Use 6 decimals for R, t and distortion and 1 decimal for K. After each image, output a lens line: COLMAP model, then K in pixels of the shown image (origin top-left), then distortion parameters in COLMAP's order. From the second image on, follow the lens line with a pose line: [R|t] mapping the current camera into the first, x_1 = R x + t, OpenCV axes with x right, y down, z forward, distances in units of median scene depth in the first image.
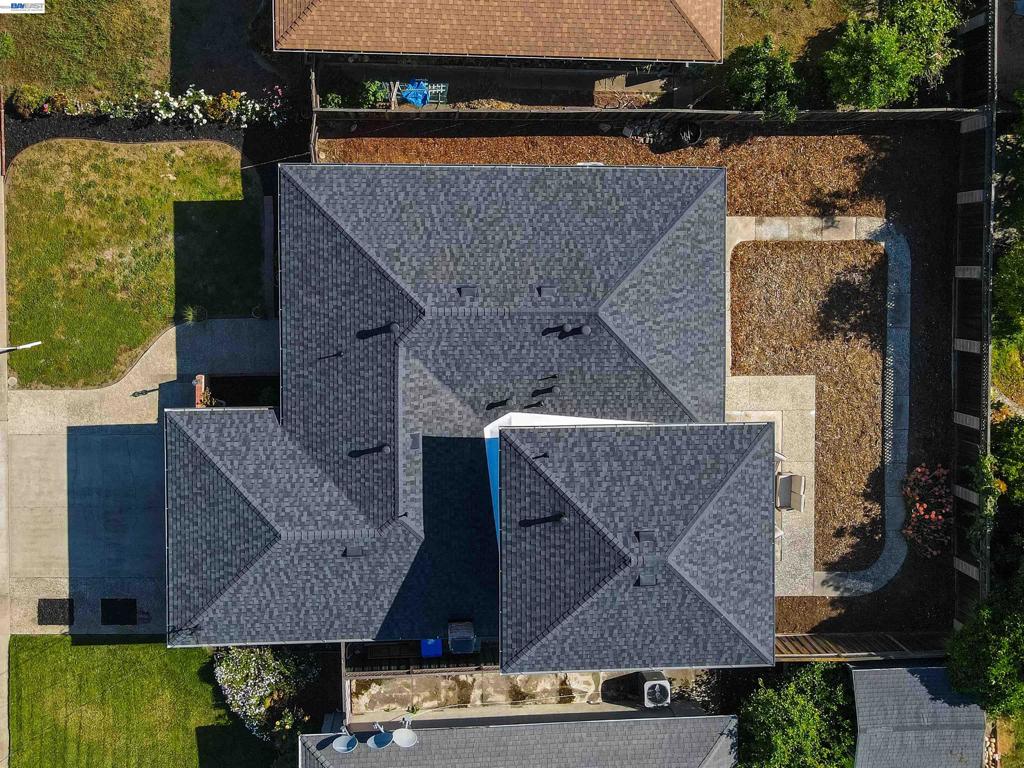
lens RADIAL K [[749.8, 0, 512.0], [0, 749.8, 384.0], [0, 0, 1]] dist [0.026293, -0.002037]
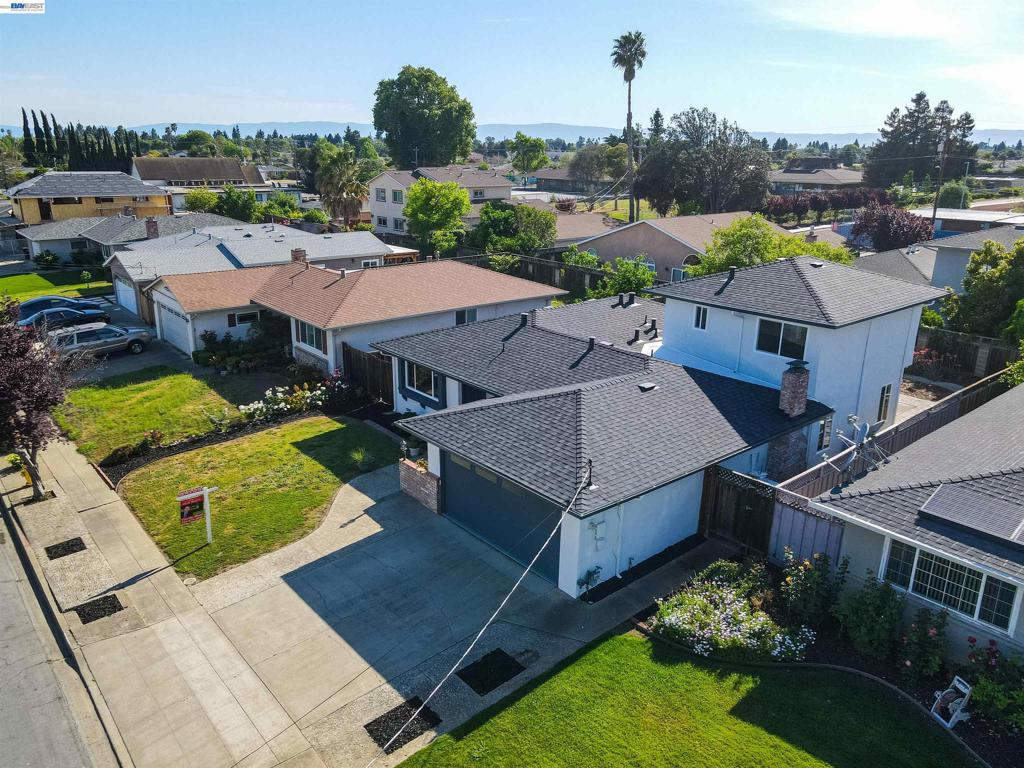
lens RADIAL K [[753.1, 0, 507.9], [0, 753.1, 379.3], [0, 0, 1]] dist [0.026663, -0.000151]
pose [[0.766530, -0.243936, 0.594077, -0.816112], [0.639742, 0.209033, -0.739618, 0.713096], [0.056237, 0.946995, 0.316286, 0.591831]]
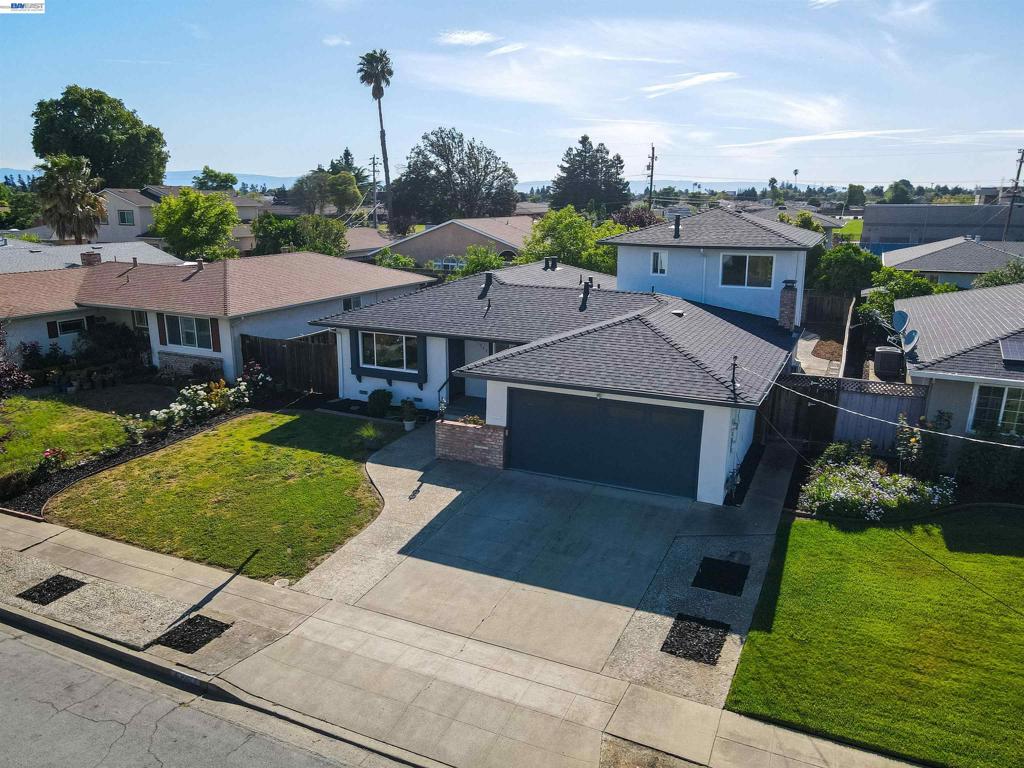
lens RADIAL K [[749.8, 0, 512.0], [0, 749.8, 384.0], [0, 0, 1]] dist [0.026293, -0.002037]
pose [[0.430626, -0.280083, 0.857971, -1.037471], [0.901293, 0.083680, -0.425052, 0.389936], [0.047255, 0.956322, 0.288472, 0.696730]]
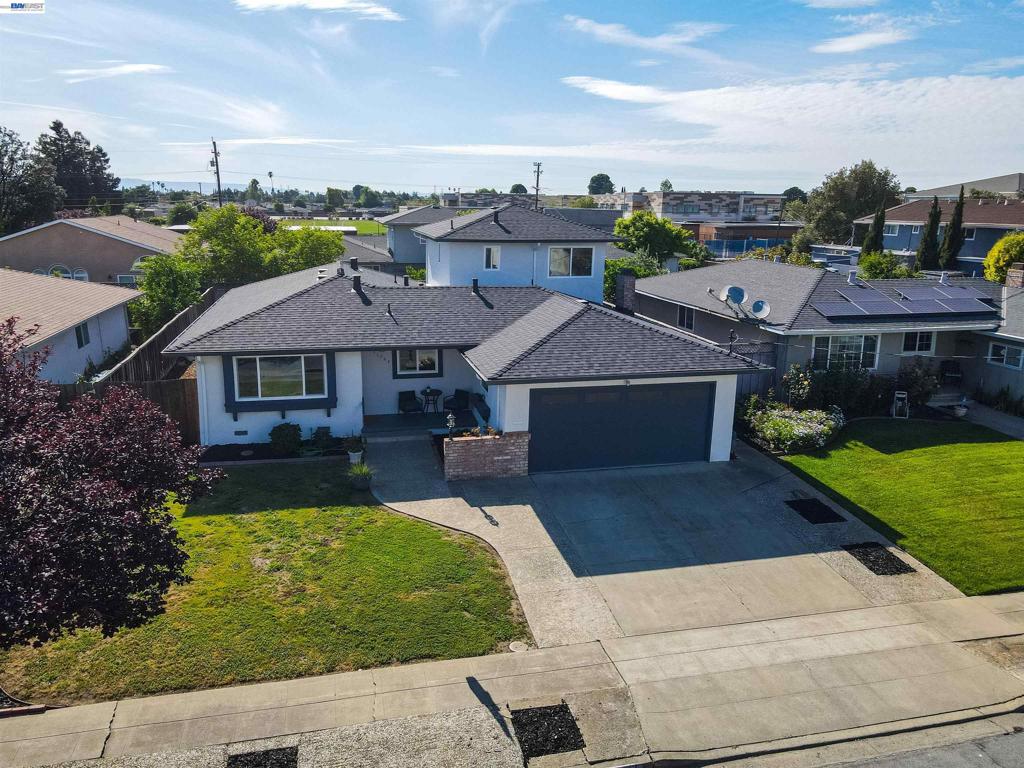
lens RADIAL K [[753.1, 0, 507.9], [0, 753.1, 379.3], [0, 0, 1]] dist [0.026663, -0.000151]
pose [[-0.220036, -0.288182, 0.931952, -1.061041], [0.975481, -0.060468, 0.211615, -0.102851], [-0.004630, 0.955664, 0.294421, 0.694843]]
